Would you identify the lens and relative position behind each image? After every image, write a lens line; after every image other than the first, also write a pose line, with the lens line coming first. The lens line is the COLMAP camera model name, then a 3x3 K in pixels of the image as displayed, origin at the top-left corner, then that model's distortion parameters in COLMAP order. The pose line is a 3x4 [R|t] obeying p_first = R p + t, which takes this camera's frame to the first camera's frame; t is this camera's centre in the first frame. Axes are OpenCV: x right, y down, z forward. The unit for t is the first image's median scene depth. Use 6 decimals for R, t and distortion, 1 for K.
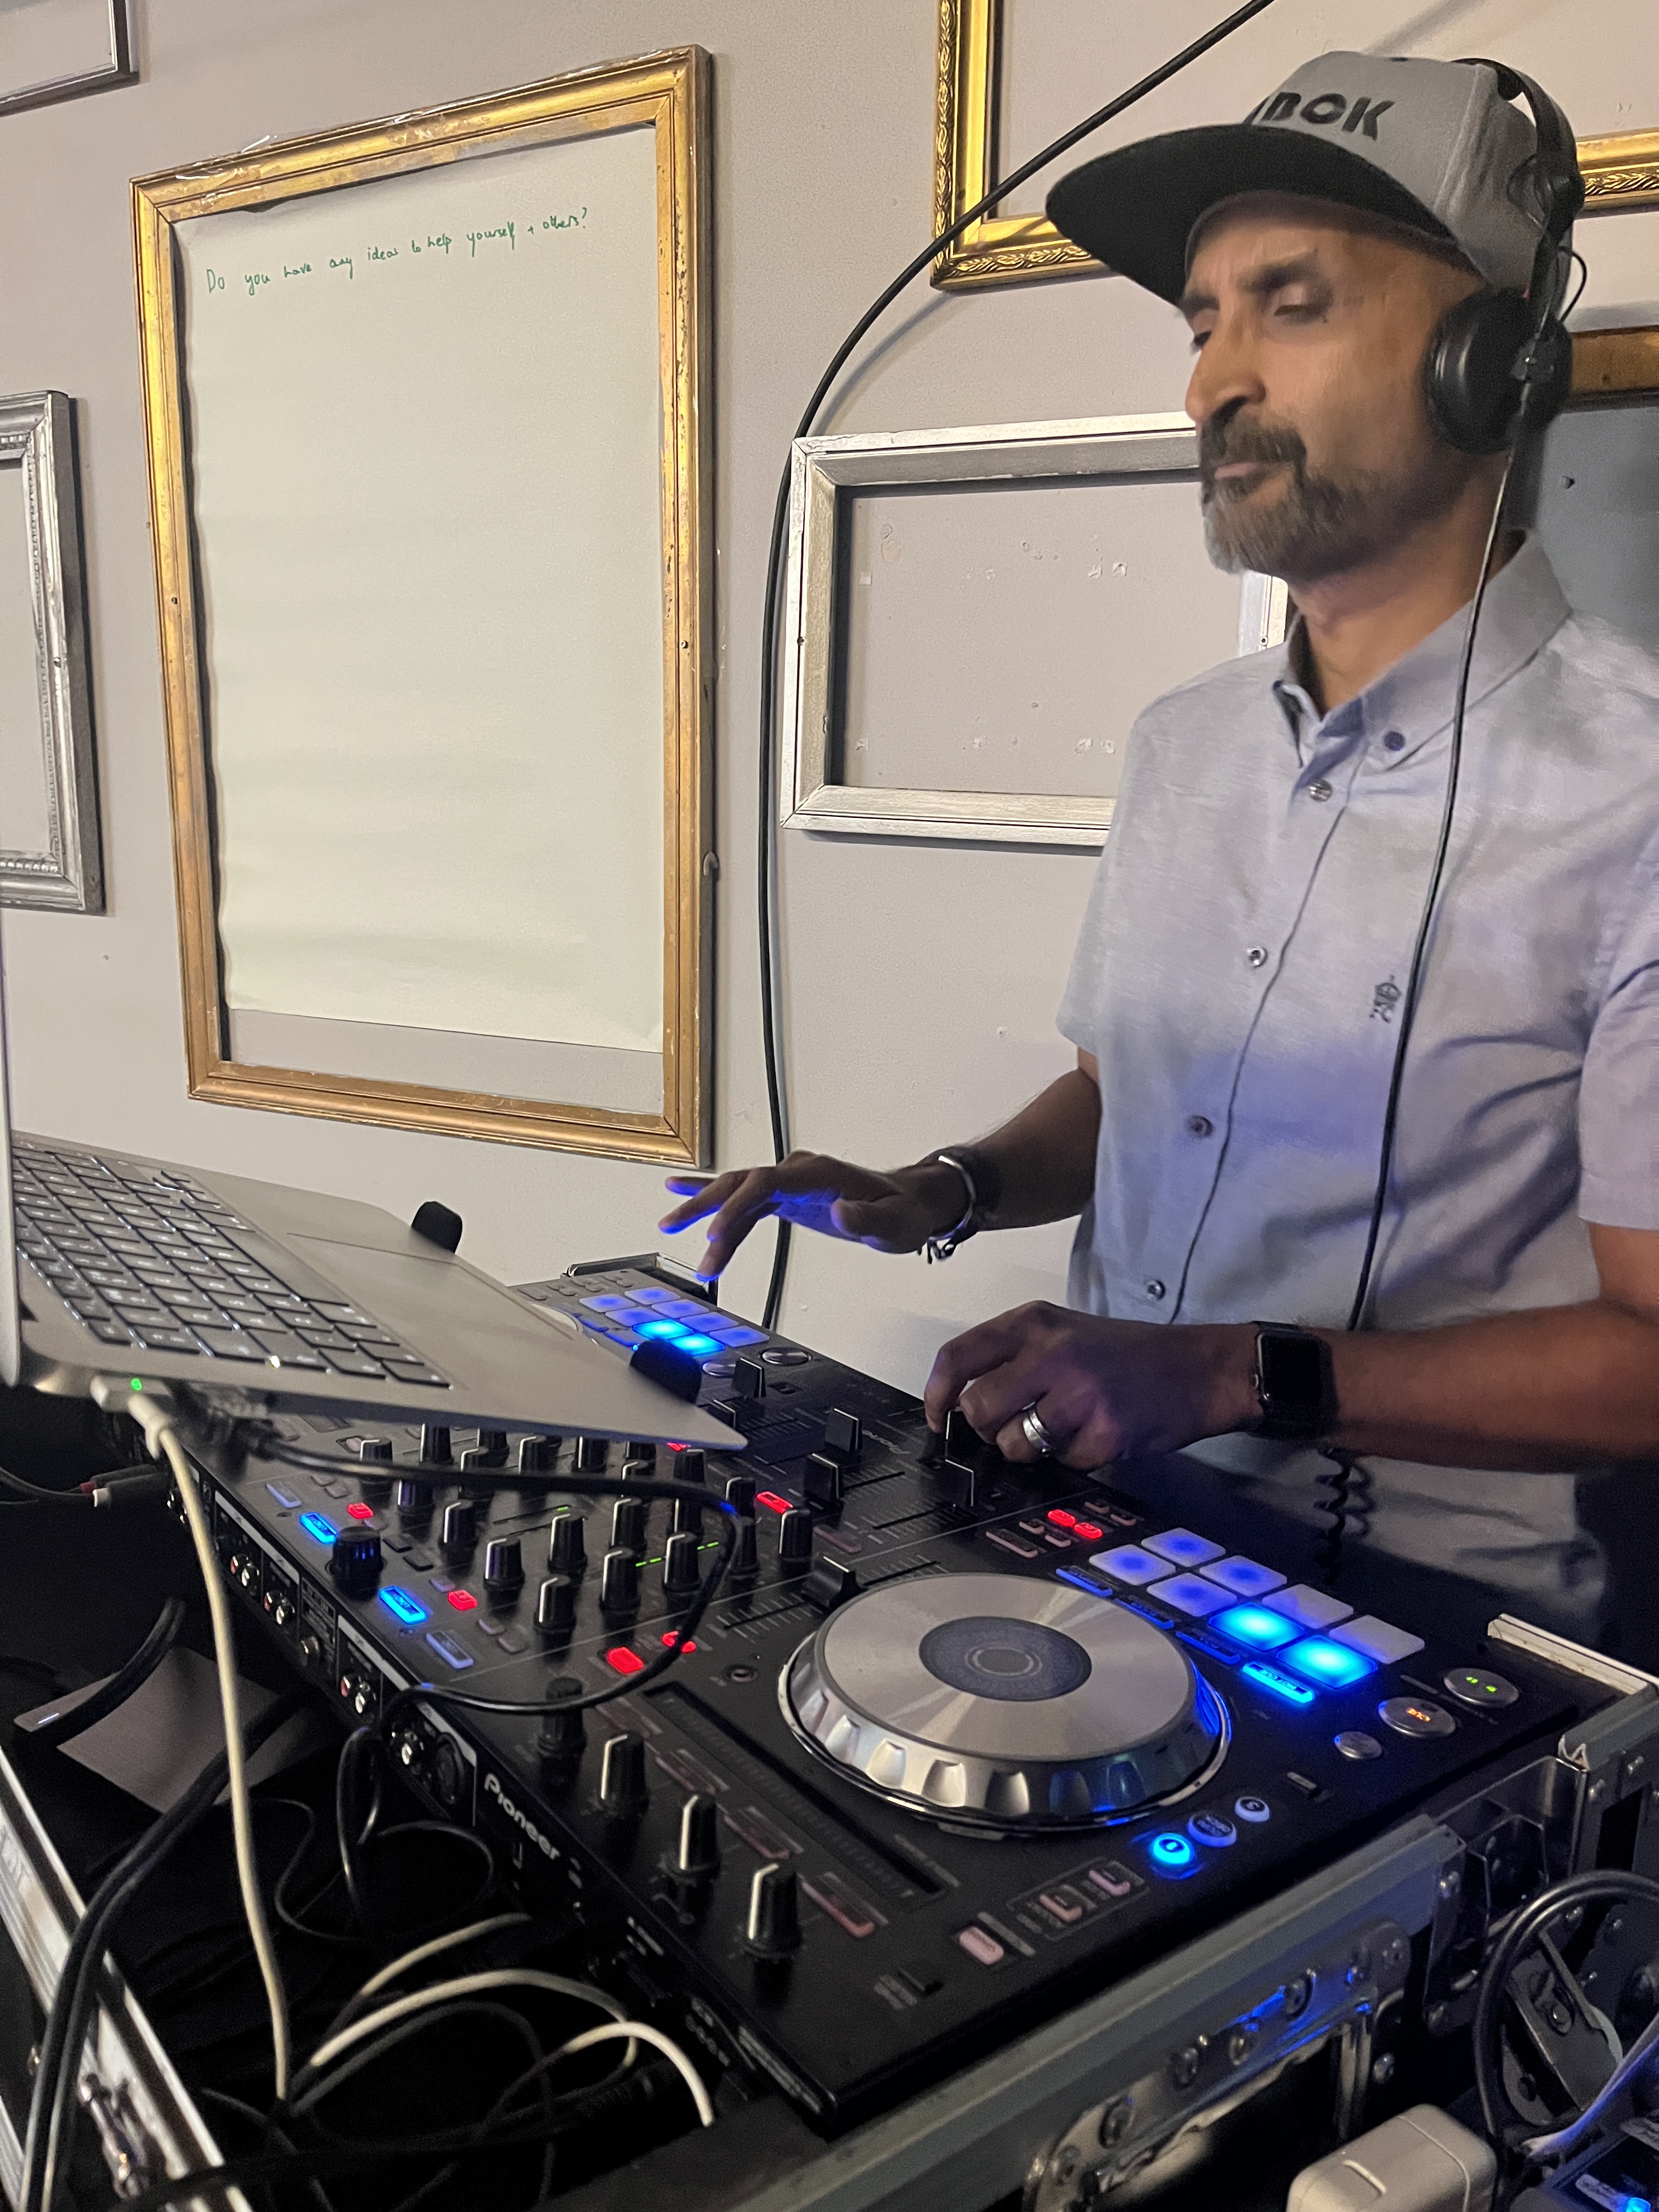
lens RADIAL K [[1669.6, 0, 829.5], [0, 1669.6, 1106.0], [0, 0, 1]] dist [0.075376, -0.133704]
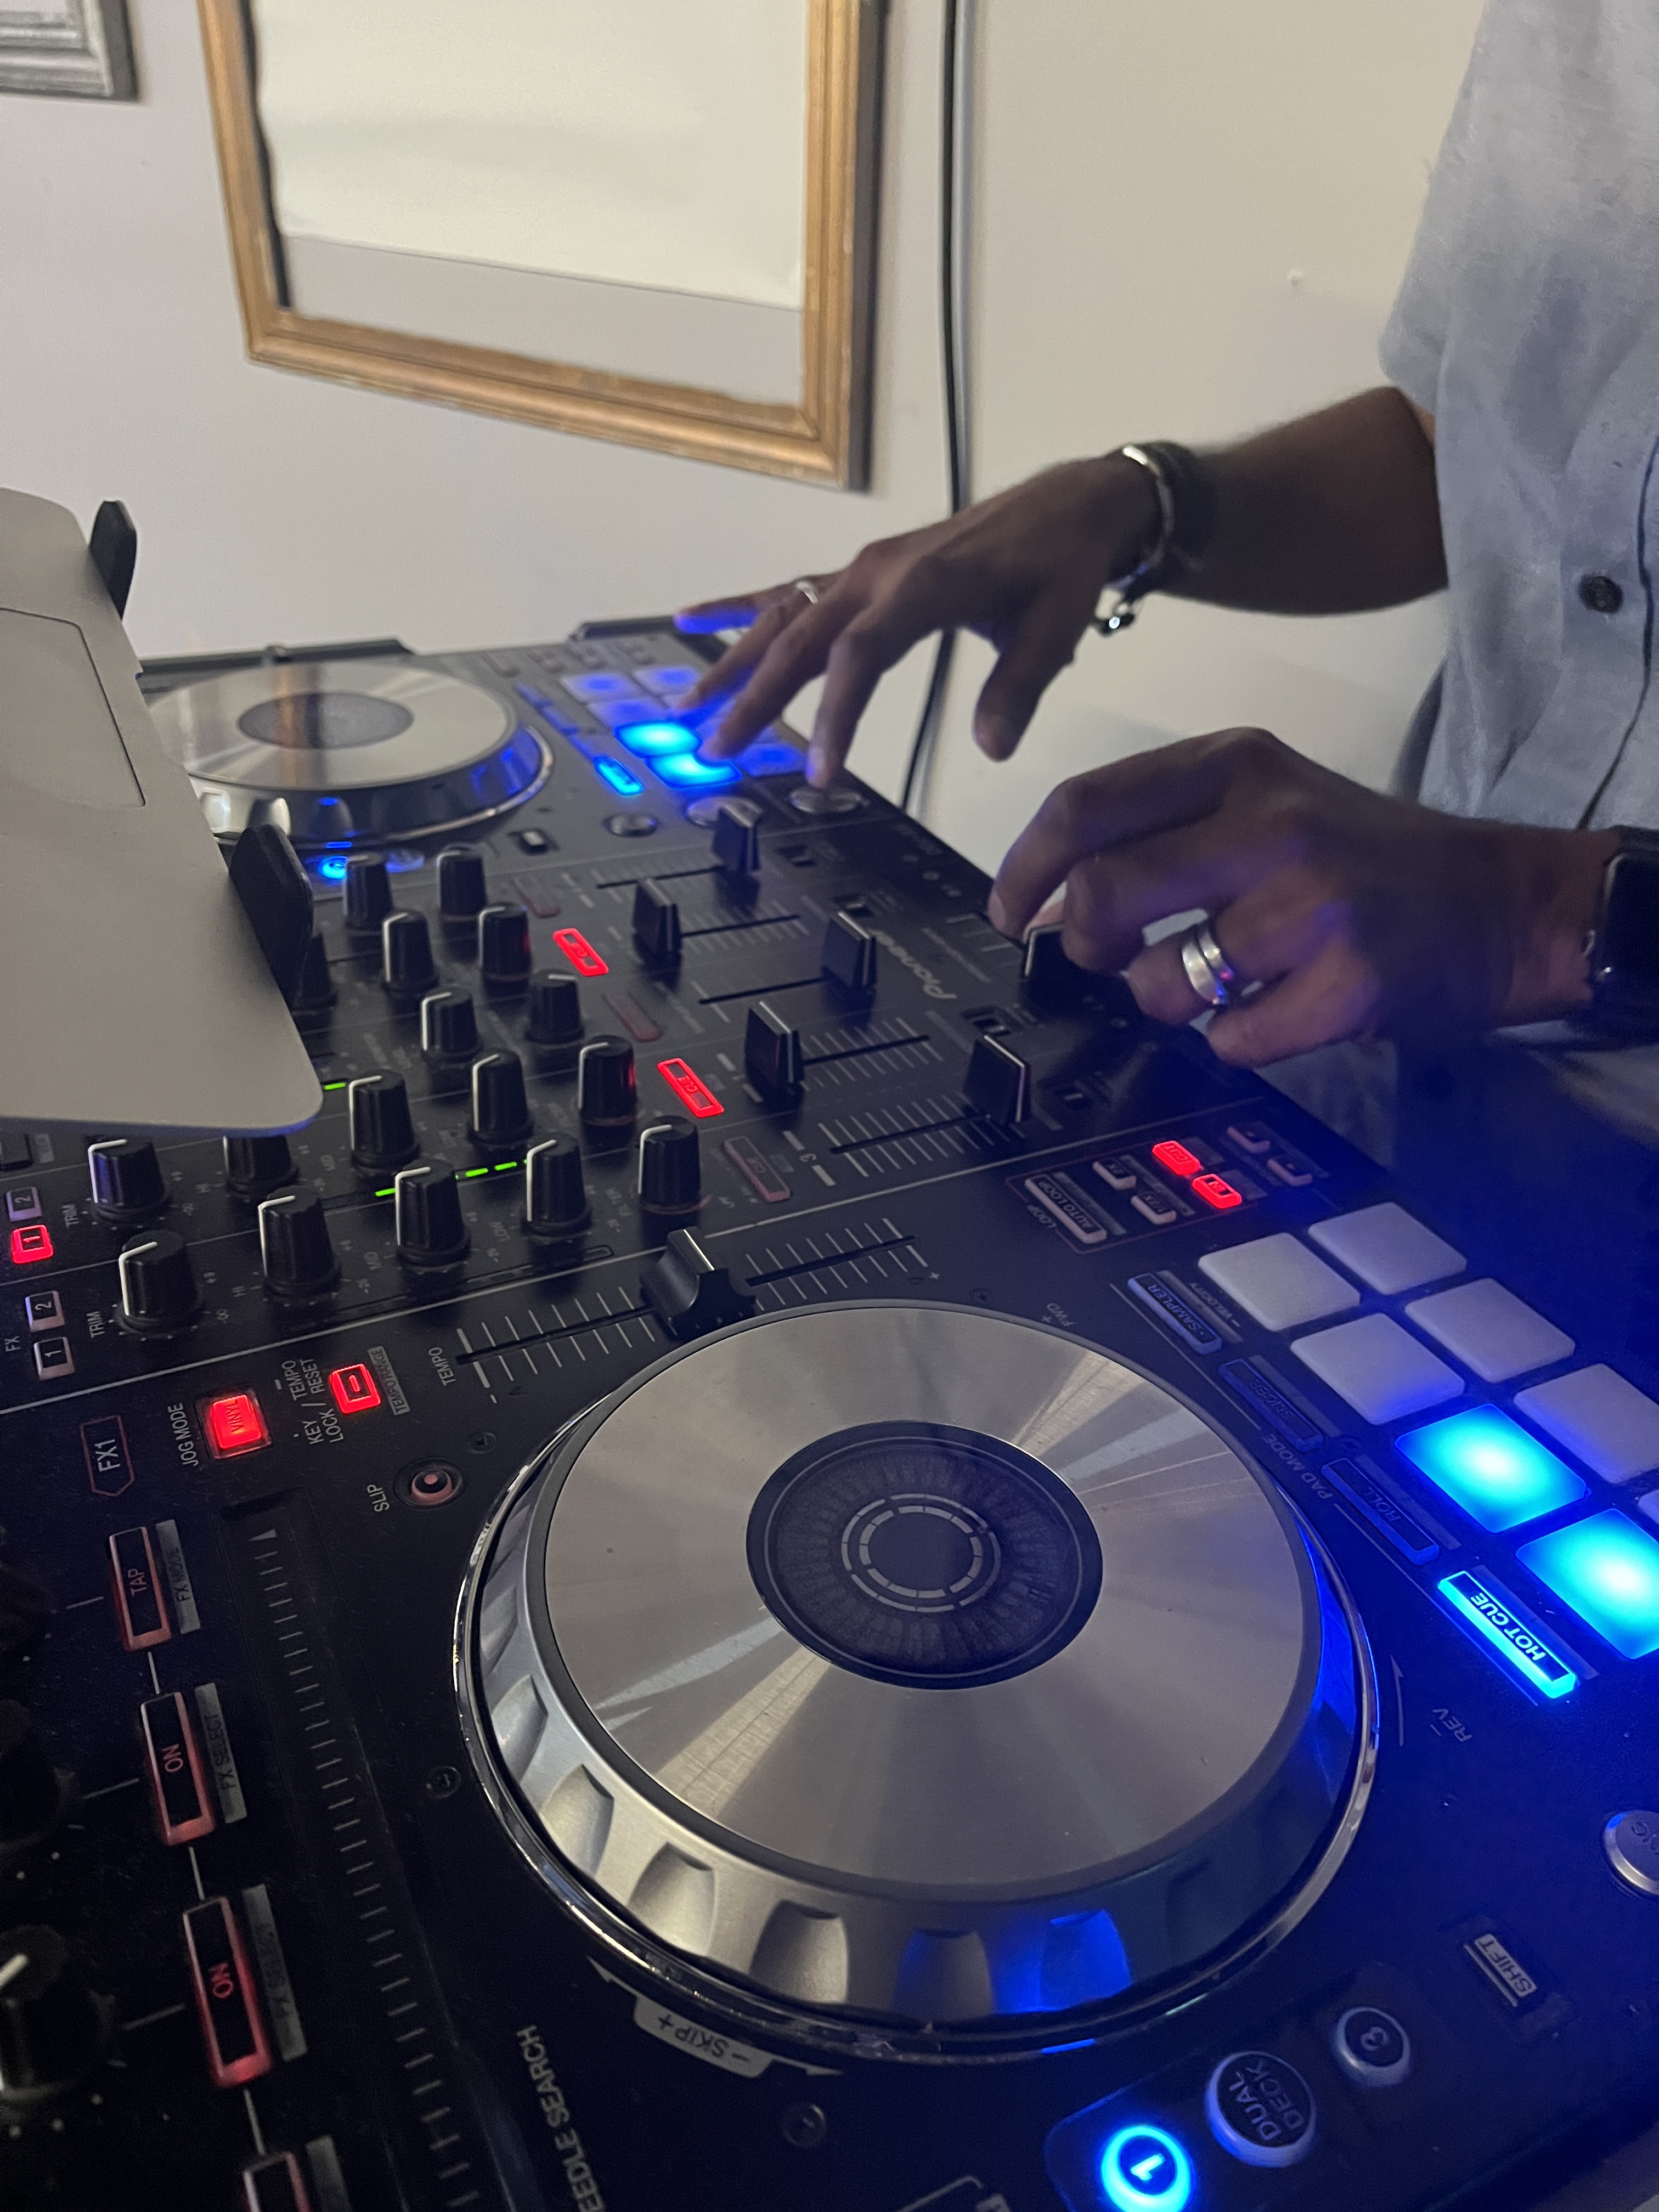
lens RADIAL K [[1669.6, 0, 829.5], [0, 1669.6, 1106.0], [0, 0, 1]] dist [0.075376, -0.133704]
pose [[0.981808, 0.109506, -0.155117, 0.091747], [-0.043980, 0.925876, 0.375260, 0.019824], [0.184712, -0.361611, 0.913848, 0.395928]]
